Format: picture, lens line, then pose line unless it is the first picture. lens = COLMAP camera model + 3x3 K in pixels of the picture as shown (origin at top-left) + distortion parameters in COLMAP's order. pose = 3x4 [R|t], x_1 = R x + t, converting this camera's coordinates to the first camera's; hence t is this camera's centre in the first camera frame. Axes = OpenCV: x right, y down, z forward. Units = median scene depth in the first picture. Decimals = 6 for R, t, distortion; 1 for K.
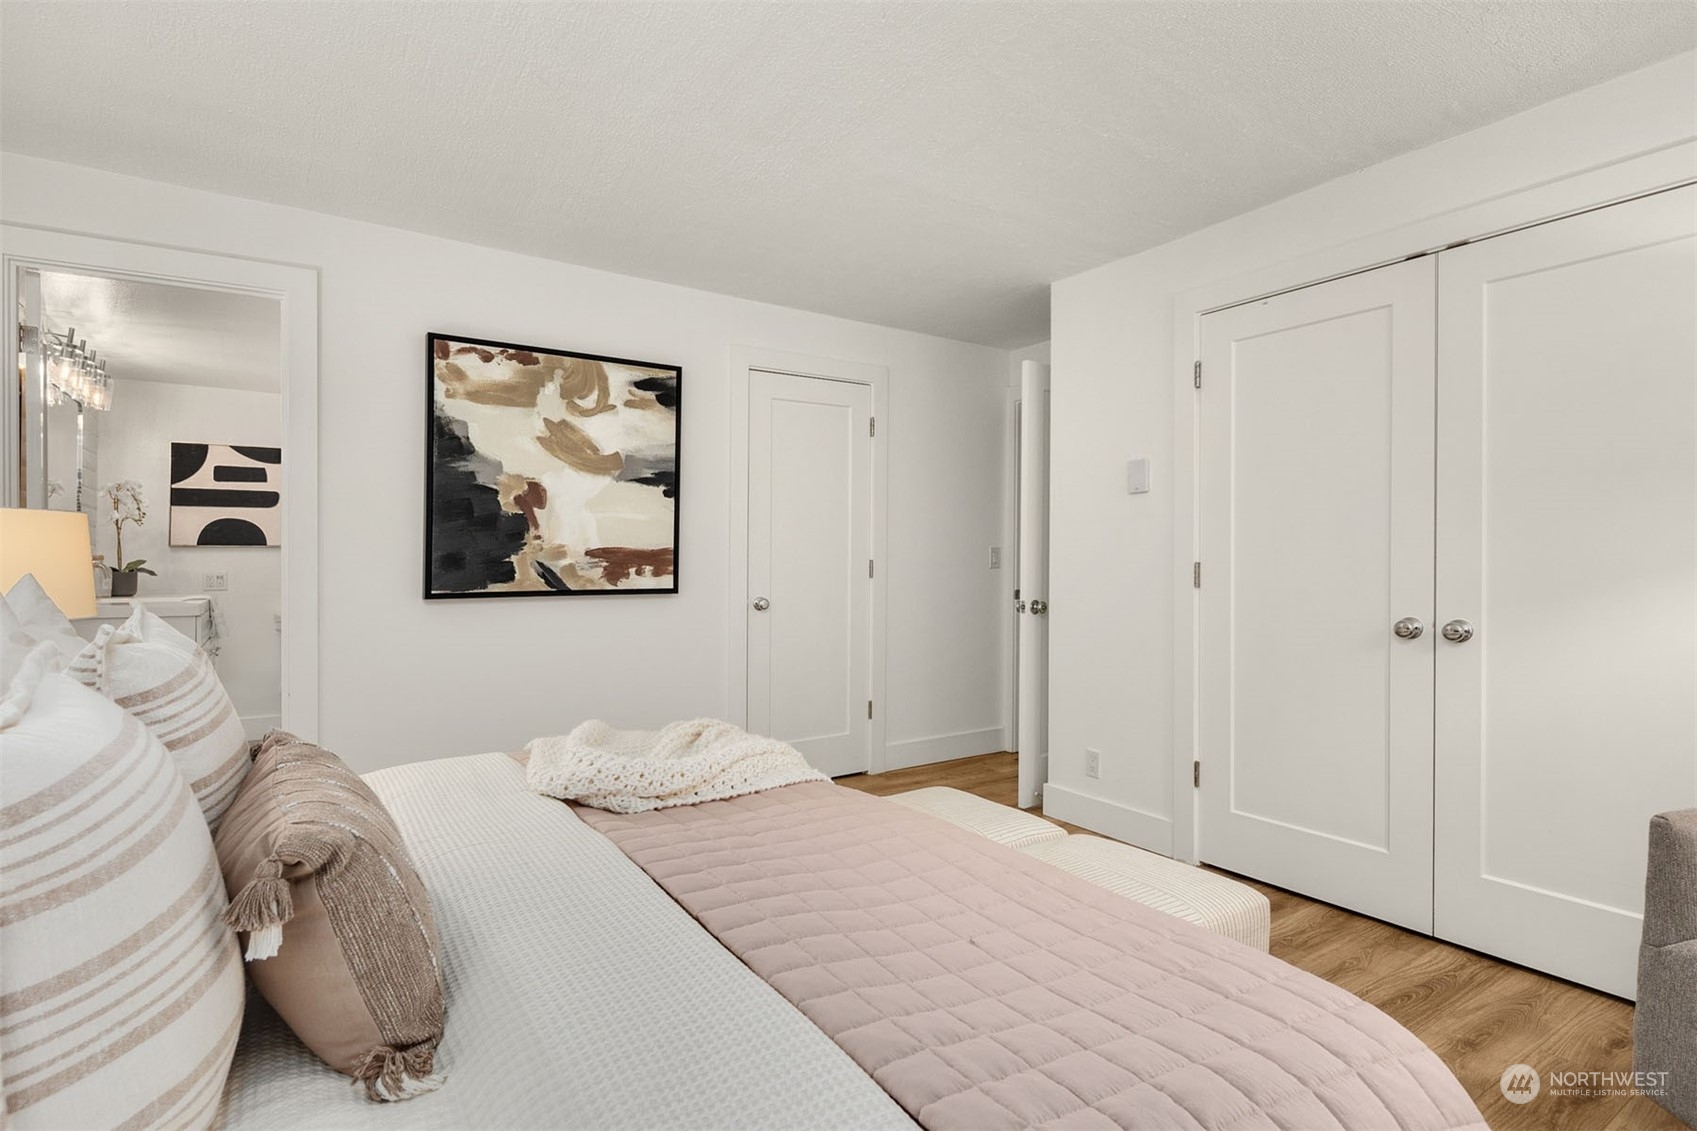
lens RADIAL K [[829.7, 0, 845.1], [0, 829.7, 554.8], [0, 0, 1]] dist [-0.000236, -0.002220]
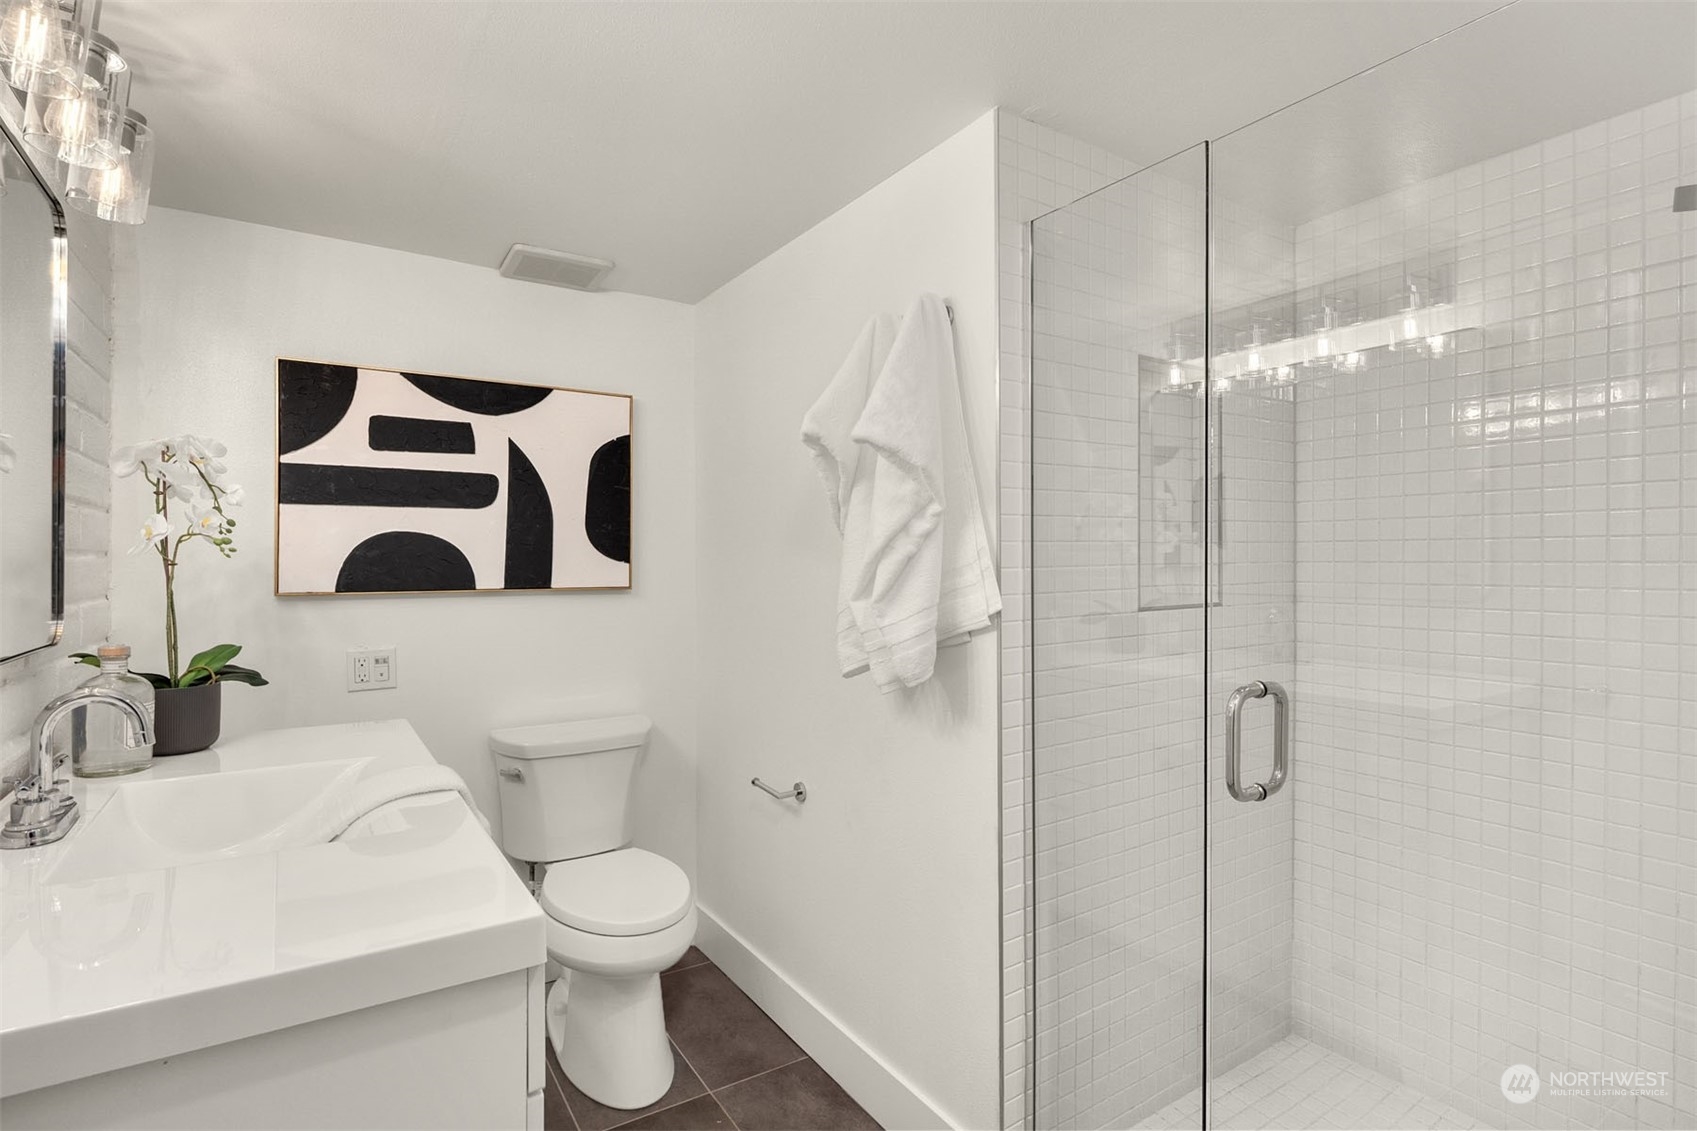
lens RADIAL K [[829.7, 0, 852.1], [0, 829.7, 570.4], [0, 0, 1]] dist [-0.000236, -0.002220]
pose [[0.999960, 0.002108, -0.008720, -0.516259], [-0.001995, 0.999915, 0.012900, -0.030656], [0.008747, -0.012882, 0.999879, 0.574502]]
